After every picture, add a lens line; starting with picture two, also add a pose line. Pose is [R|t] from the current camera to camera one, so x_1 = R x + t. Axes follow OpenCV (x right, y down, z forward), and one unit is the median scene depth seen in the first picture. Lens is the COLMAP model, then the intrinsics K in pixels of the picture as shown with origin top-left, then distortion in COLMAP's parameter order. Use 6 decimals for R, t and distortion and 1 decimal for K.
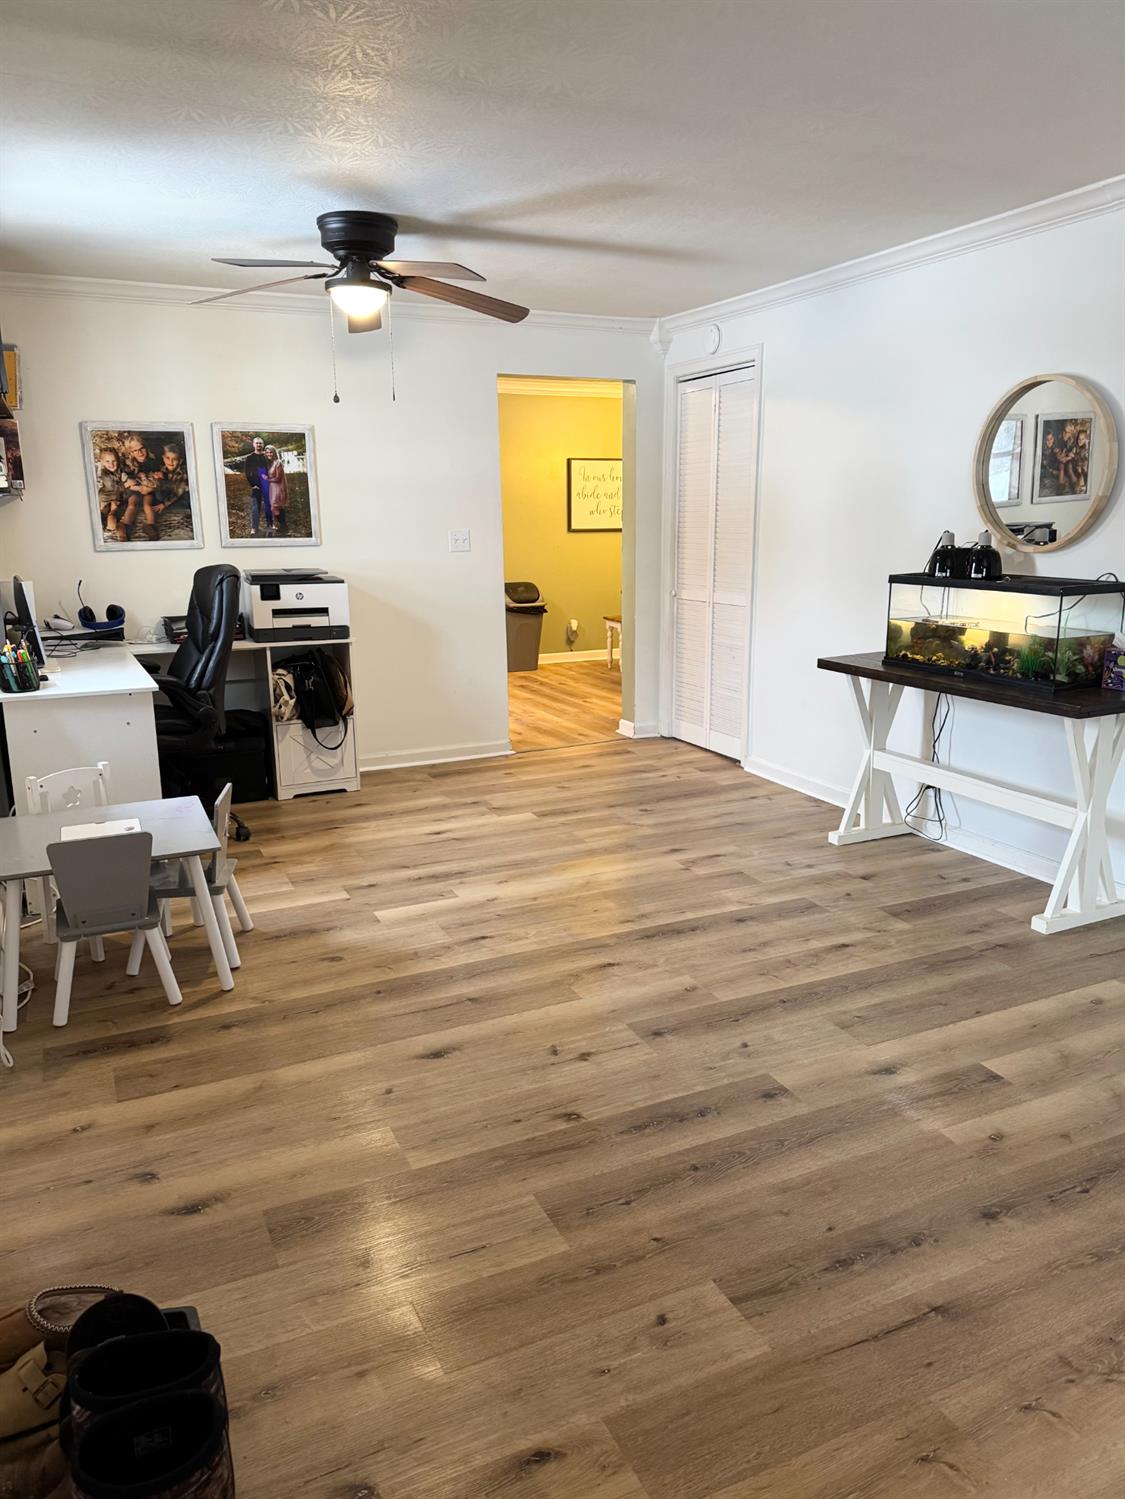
lens RADIAL K [[1047.2, 0, 556.4], [0, 1047.2, 772.6], [0, 0, 1]] dist [0.125621, -0.226183]
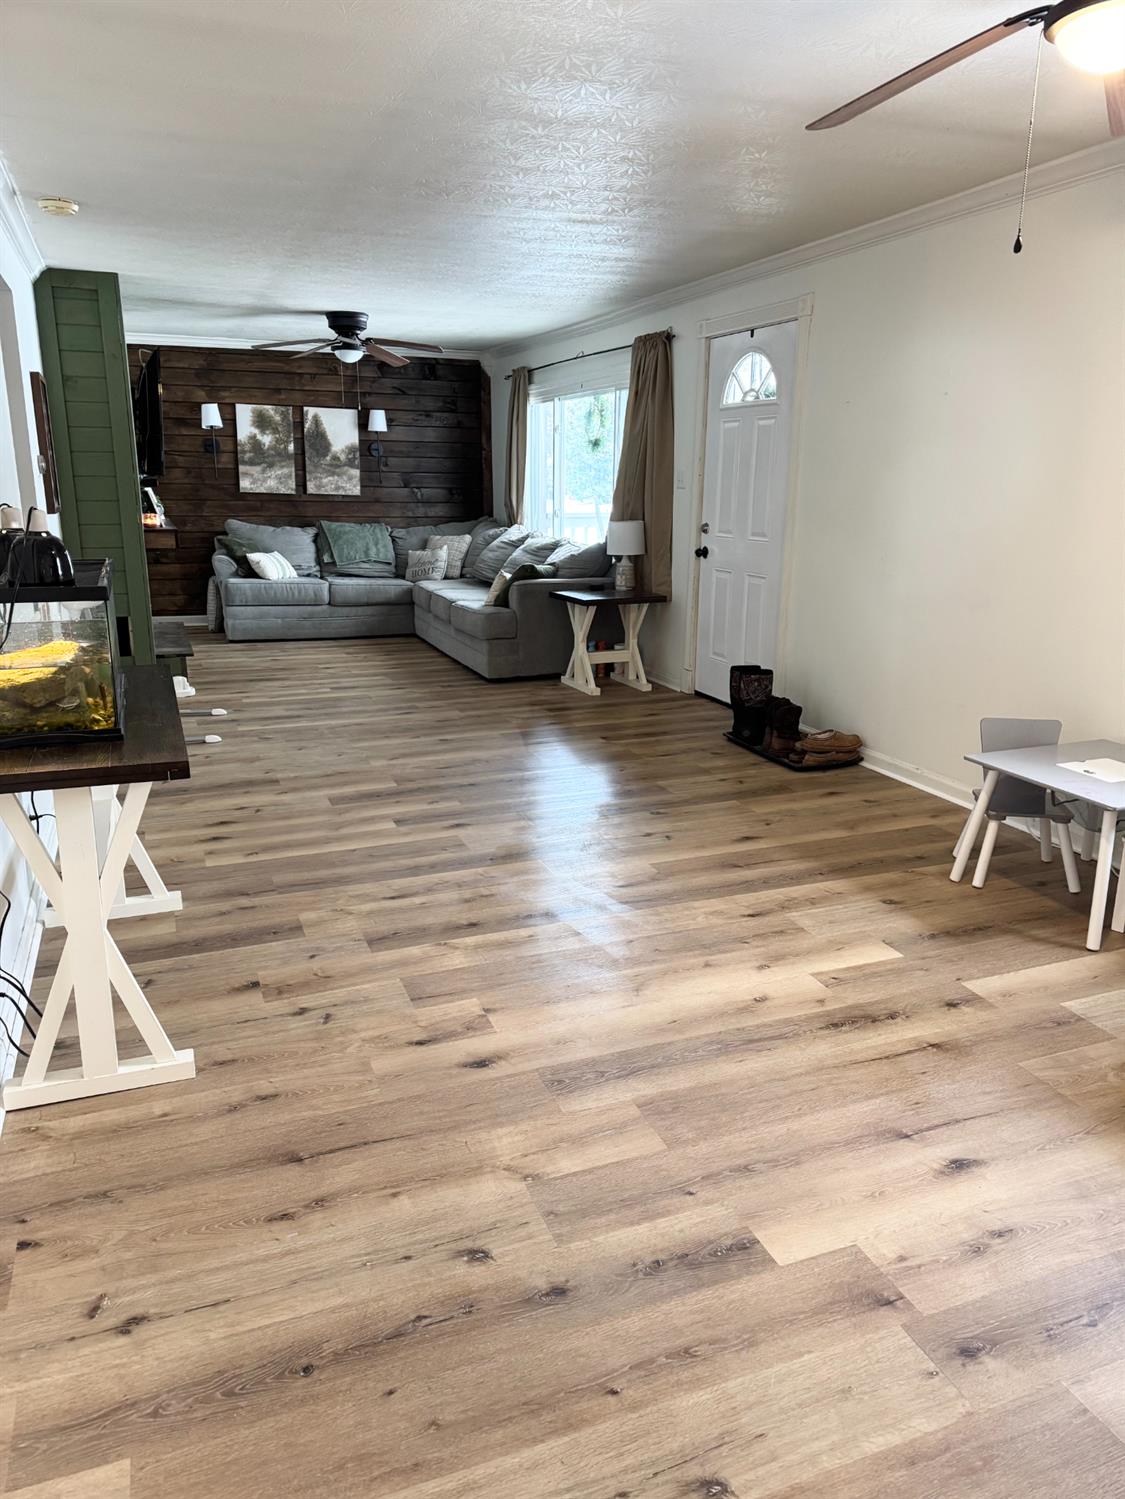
lens RADIAL K [[1047.2, 0, 556.4], [0, 1047.2, 772.6], [0, 0, 1]] dist [0.125621, -0.226183]
pose [[-0.997599, -0.010098, 0.068519, 0.030726], [0.025411, 0.866959, 0.497731, -0.308507], [-0.064429, 0.498277, -0.864621, 1.251127]]
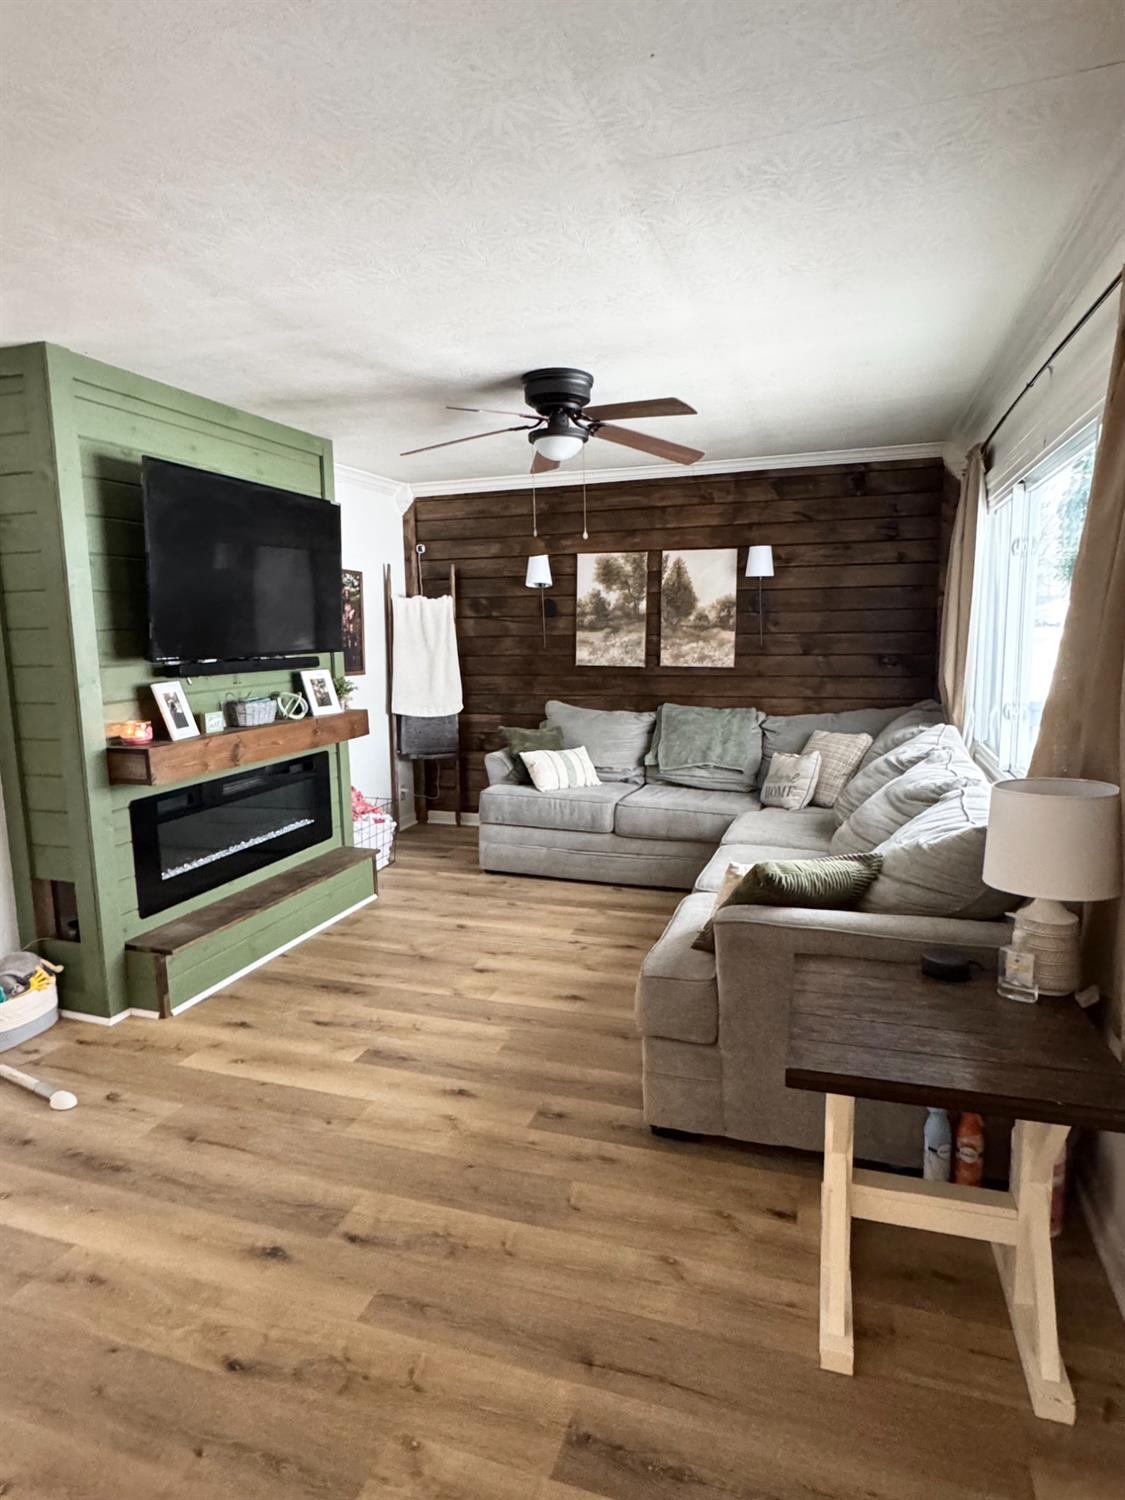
lens RADIAL K [[845.5, 0, 562.5], [0, 845.5, 750.0], [0, 0, 1]] dist [-0.002784, -0.000329]
pose [[-0.724734, -0.068054, 0.685660, -0.055701], [0.197929, 0.932608, 0.301773, -0.062820], [-0.659989, 0.354417, -0.662423, 0.239789]]
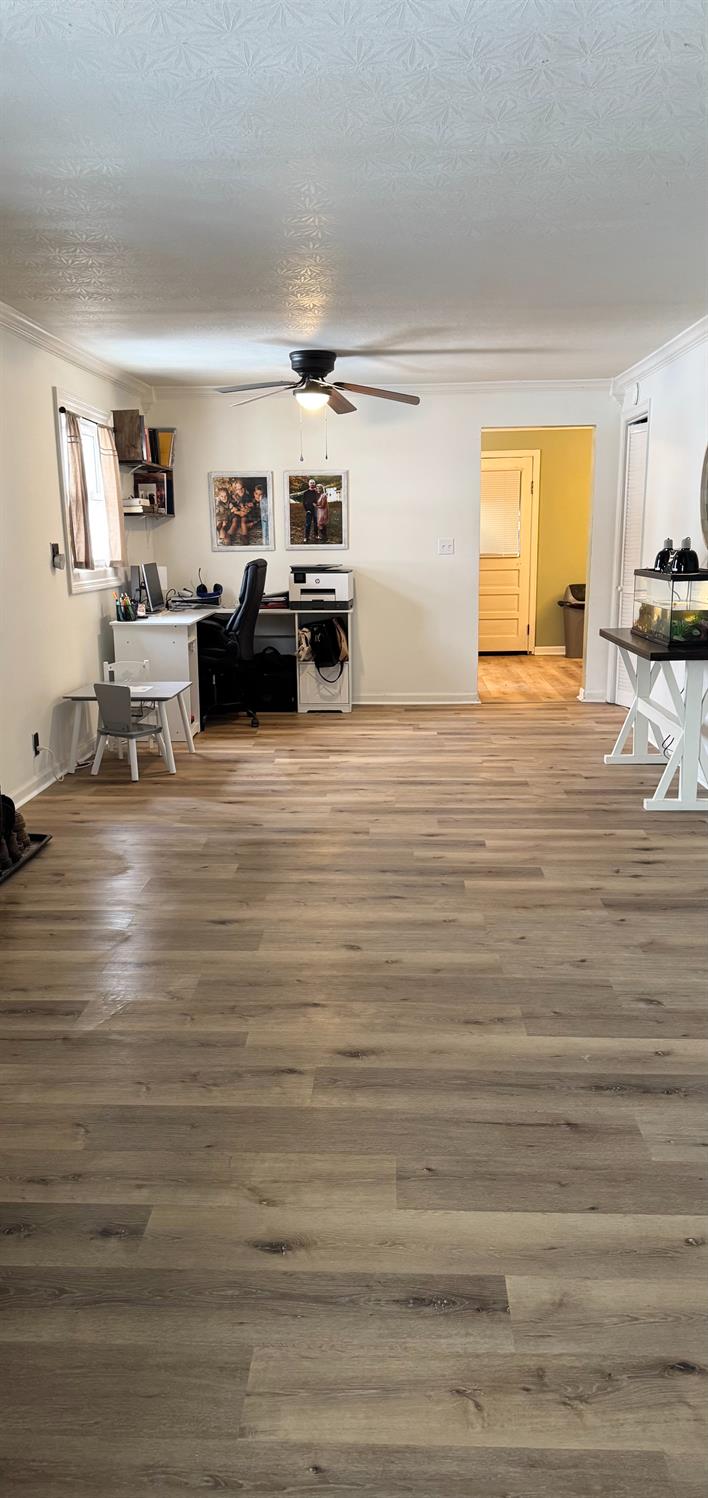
lens RADIAL K [[1040.5, 0, 354.3], [0, 1040.5, 775.6], [0, 0, 1]] dist [0.104658, -0.000055]
pose [[0.890409, 0.106299, -0.442575, 0.521331], [-0.112102, 0.993610, 0.013113, 0.092394], [0.441141, 0.037937, 0.896635, -0.347964]]
